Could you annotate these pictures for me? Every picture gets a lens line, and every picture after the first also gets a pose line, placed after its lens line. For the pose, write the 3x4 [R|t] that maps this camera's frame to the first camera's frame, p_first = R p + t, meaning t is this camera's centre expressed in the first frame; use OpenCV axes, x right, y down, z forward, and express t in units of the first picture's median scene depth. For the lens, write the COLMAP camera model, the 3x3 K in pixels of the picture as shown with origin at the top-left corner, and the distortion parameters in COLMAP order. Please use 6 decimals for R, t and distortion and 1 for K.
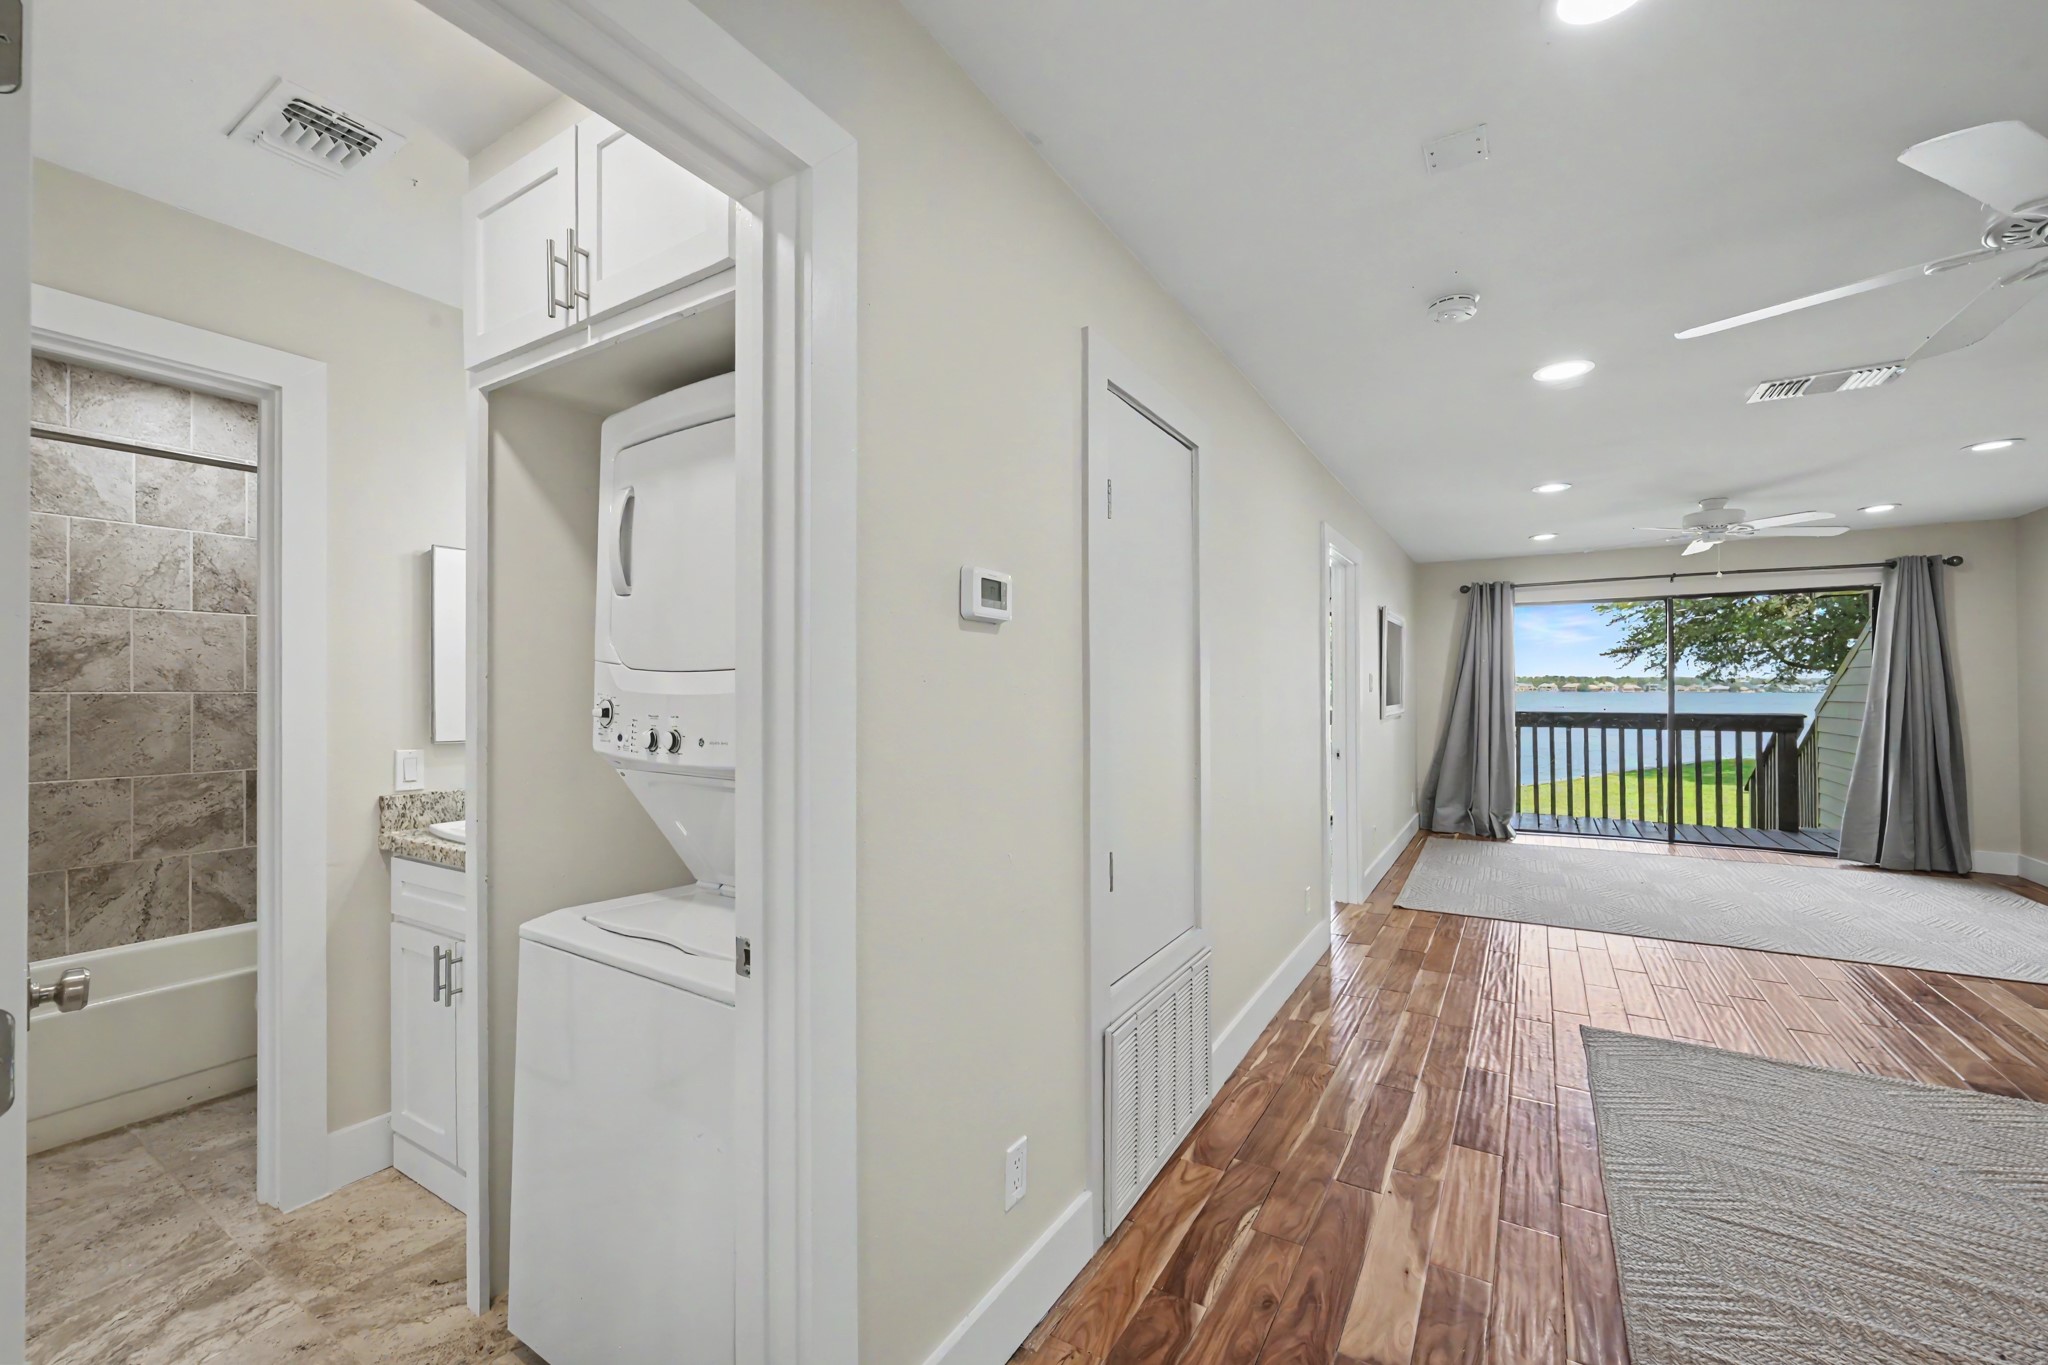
lens RADIAL K [[819.4, 0, 1024.0], [0, 819.4, 682.5], [0, 0, 1]] dist [-0.001523, 0.000223]
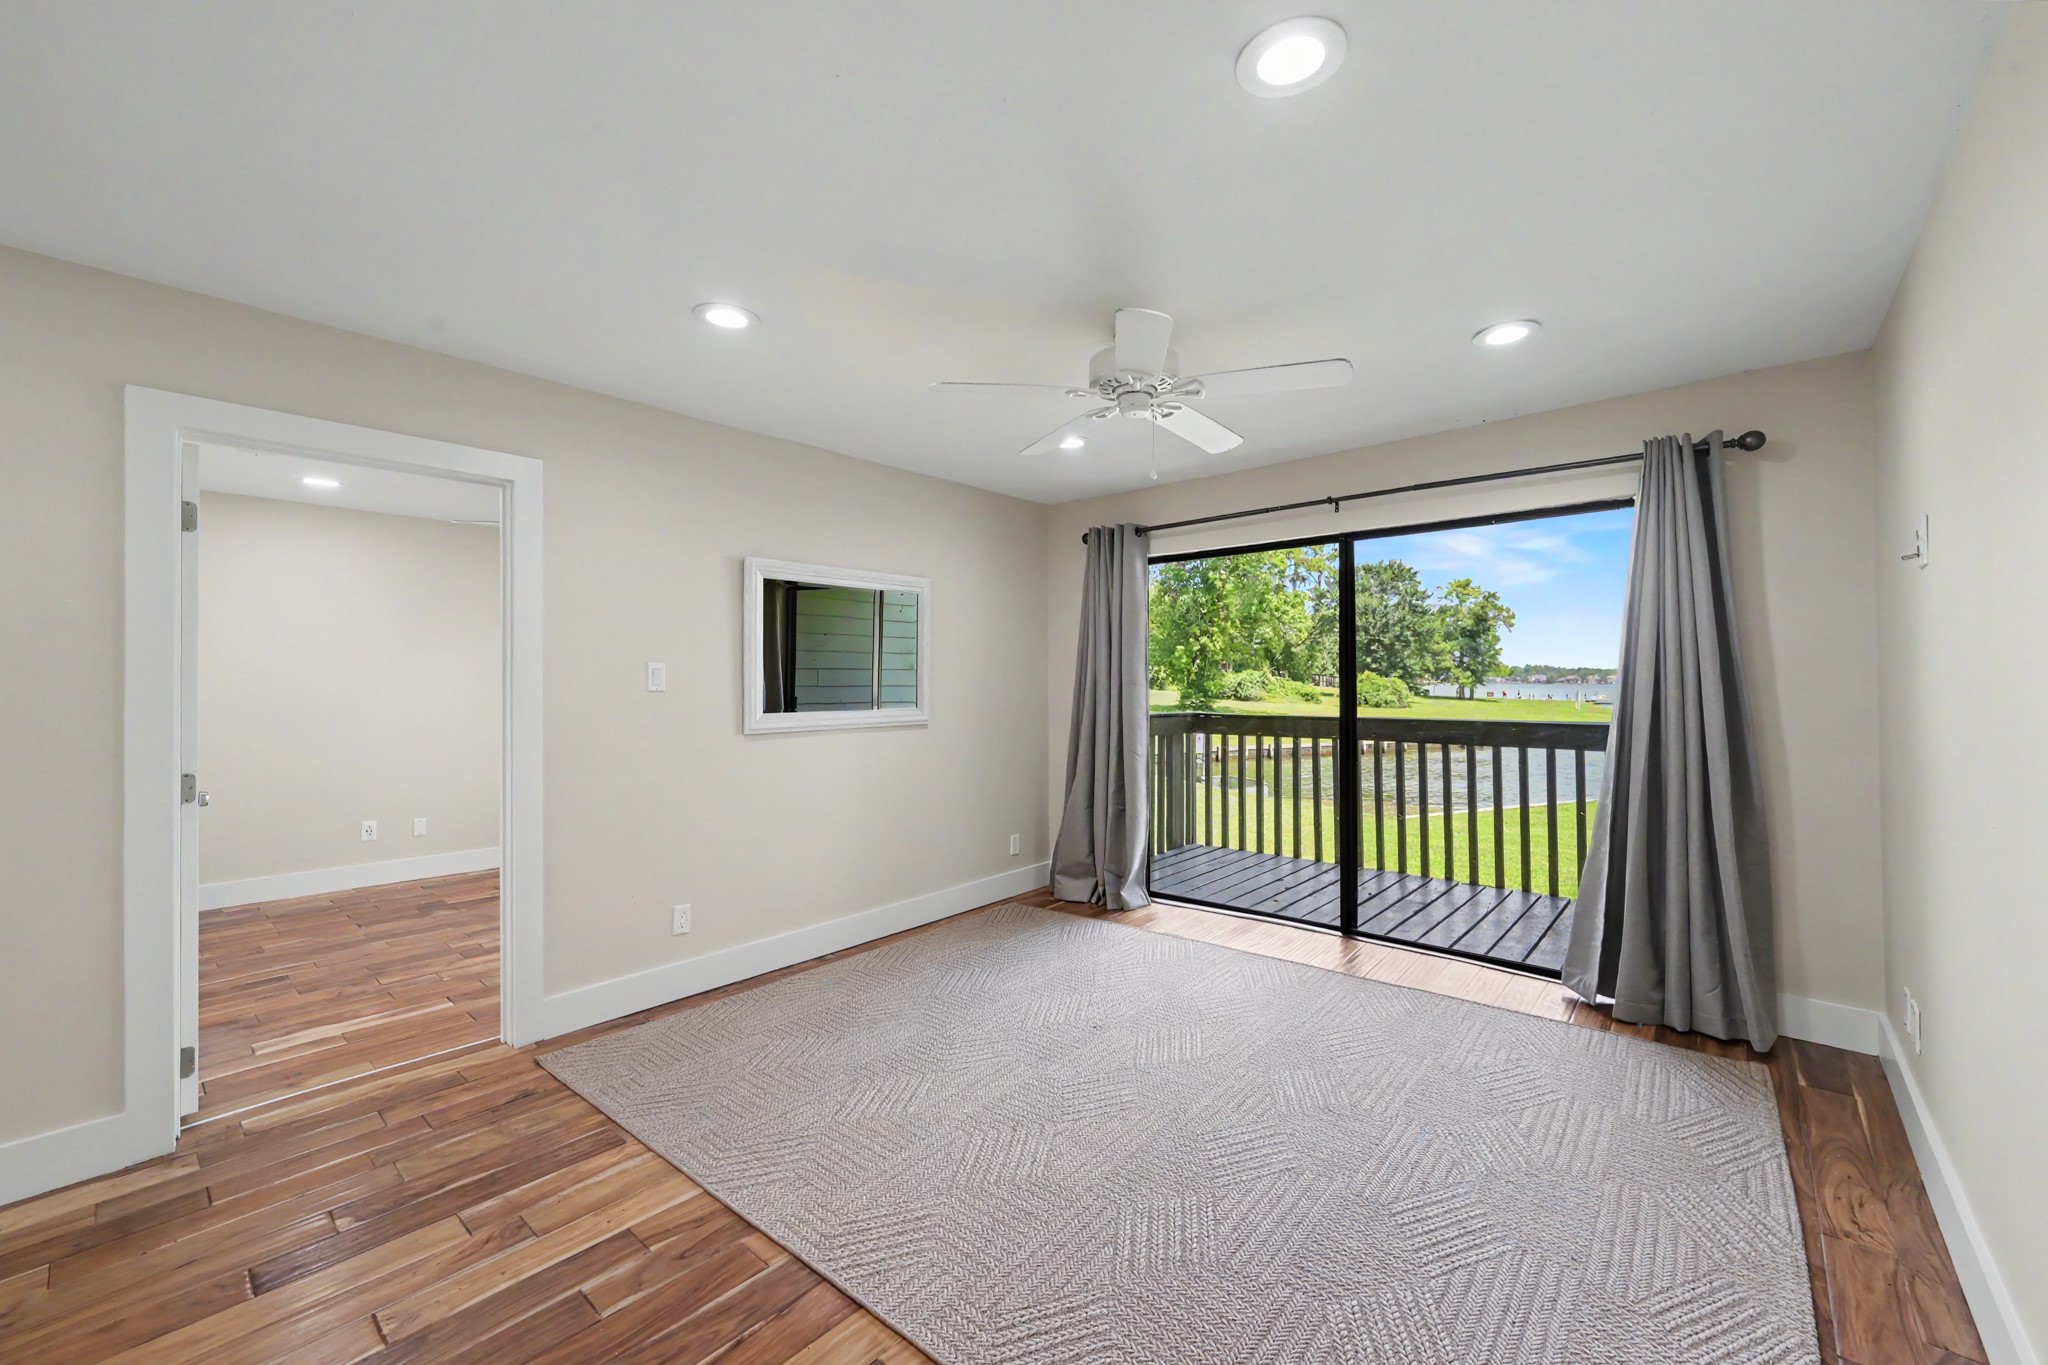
lens RADIAL K [[850.5, 0, 1024.0], [0, 850.5, 682.5], [0, 0, 1]] dist [-0.000242, -0.000302]
pose [[0.987083, -0.002326, -0.160195, 0.620084], [0.004133, 0.999932, 0.010943, -0.002120], [0.160158, -0.011464, 0.987025, 0.315990]]
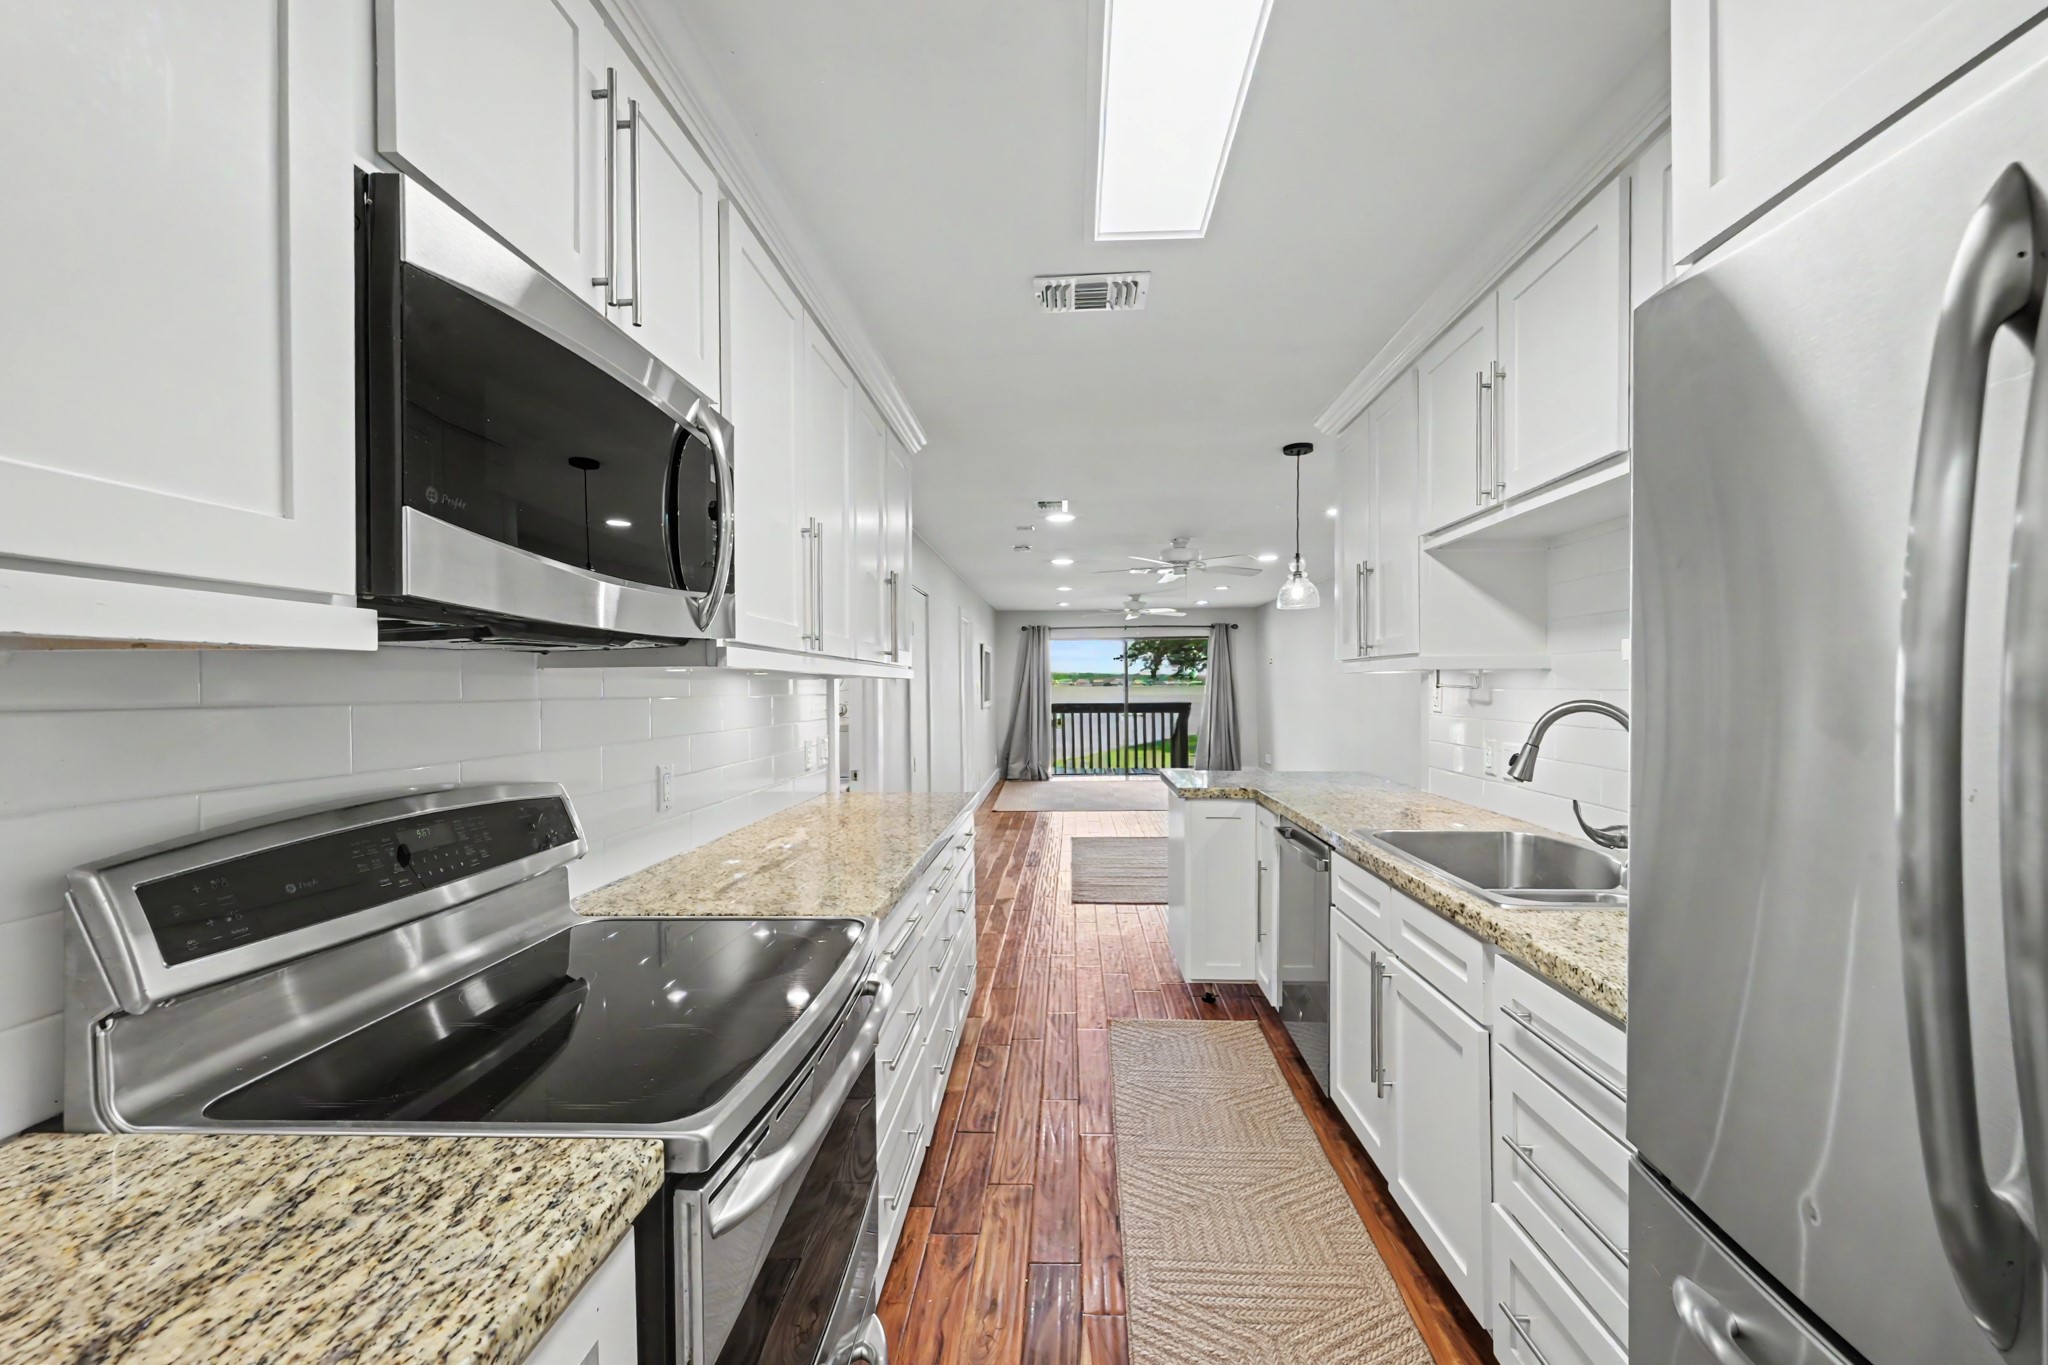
lens RADIAL K [[819.4, 0, 1024.0], [0, 819.4, 682.5], [0, 0, 1]] dist [-0.001523, 0.000223]
pose [[0.879502, -0.007221, 0.475841, -0.247415], [0.005377, 0.999972, 0.005236, -0.016589], [-0.475865, -0.002047, 0.879516, -0.448812]]
